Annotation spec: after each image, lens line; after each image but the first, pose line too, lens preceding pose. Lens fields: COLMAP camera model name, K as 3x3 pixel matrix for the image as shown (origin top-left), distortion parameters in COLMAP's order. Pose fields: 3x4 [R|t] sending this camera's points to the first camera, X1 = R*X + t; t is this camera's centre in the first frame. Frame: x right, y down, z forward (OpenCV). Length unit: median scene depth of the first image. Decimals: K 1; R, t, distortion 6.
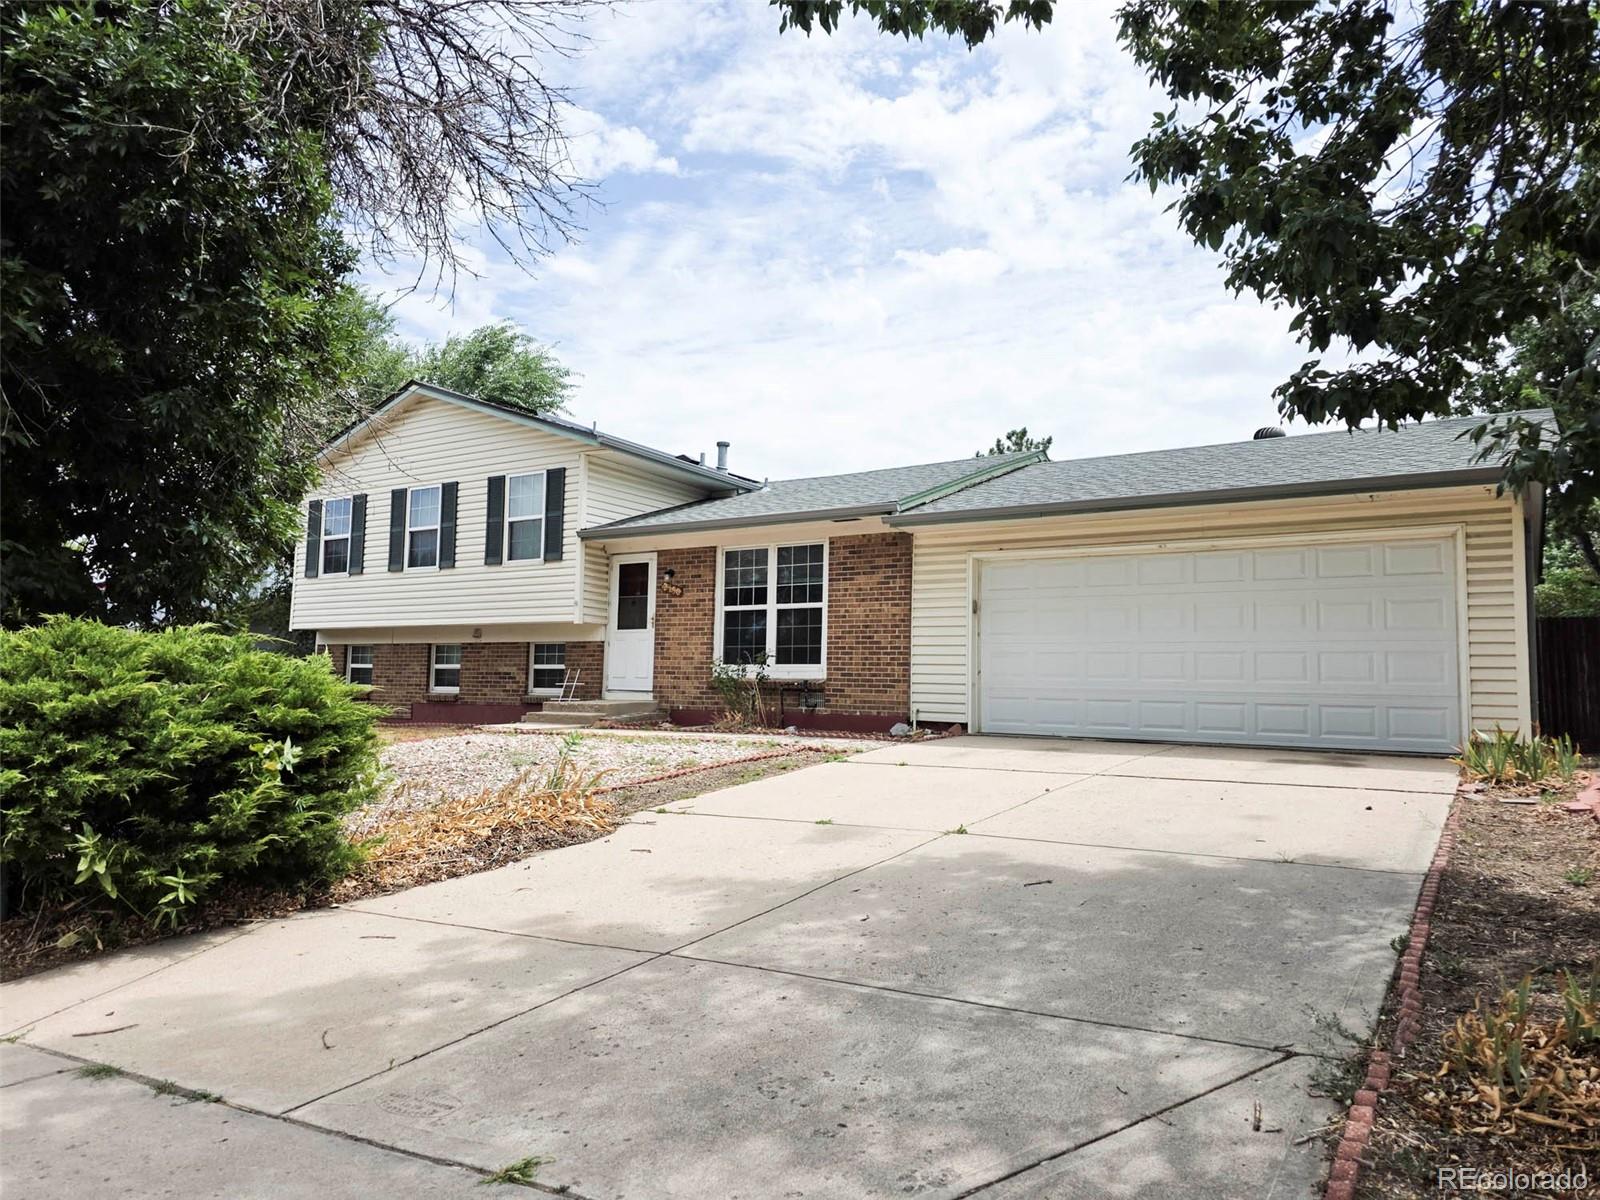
lens RADIAL K [[1056.7, 0, 800.0], [0, 1056.7, 600.0], [0, 0, 1]] dist [0.061634, 0.000263]
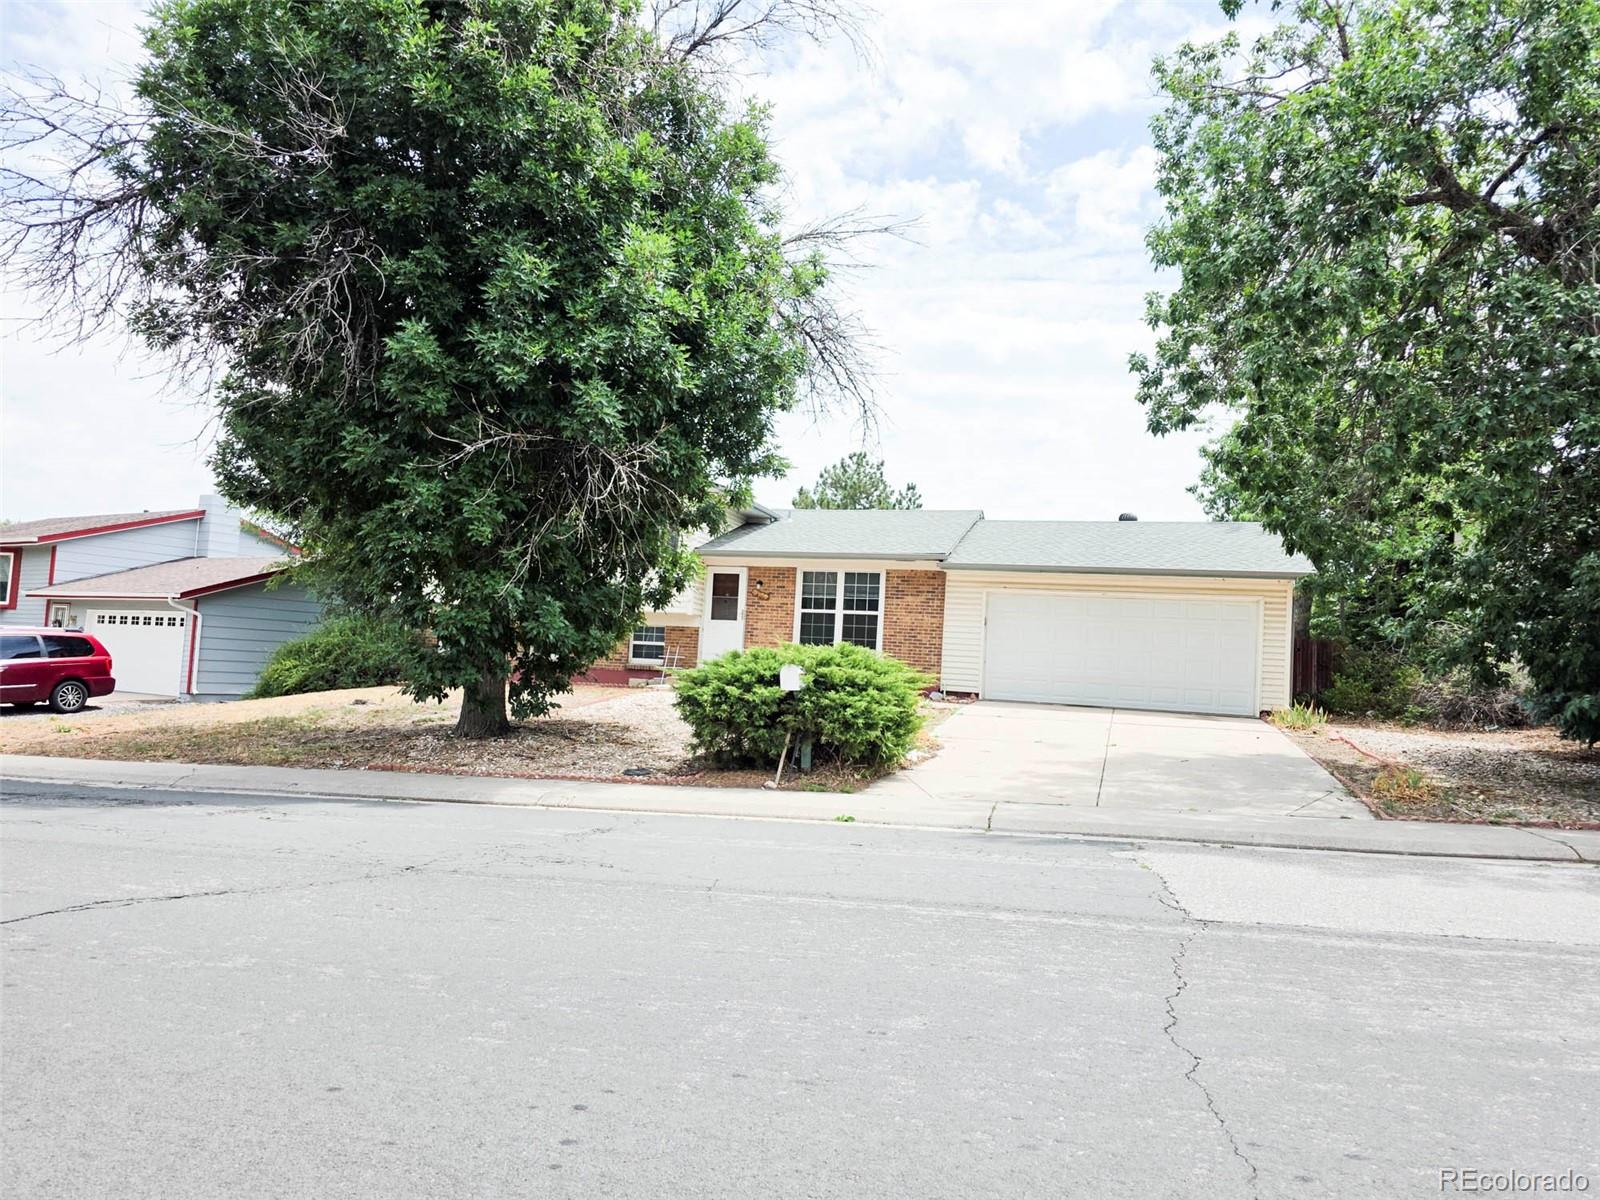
lens RADIAL K [[1056.7, 0, 800.0], [0, 1056.7, 600.0], [0, 0, 1]] dist [0.061634, 0.000263]
pose [[0.959174, 0.049779, 0.278403, -0.498436], [-0.059158, 0.997926, 0.025382, -0.045051], [-0.276562, -0.040815, 0.960129, -0.420532]]
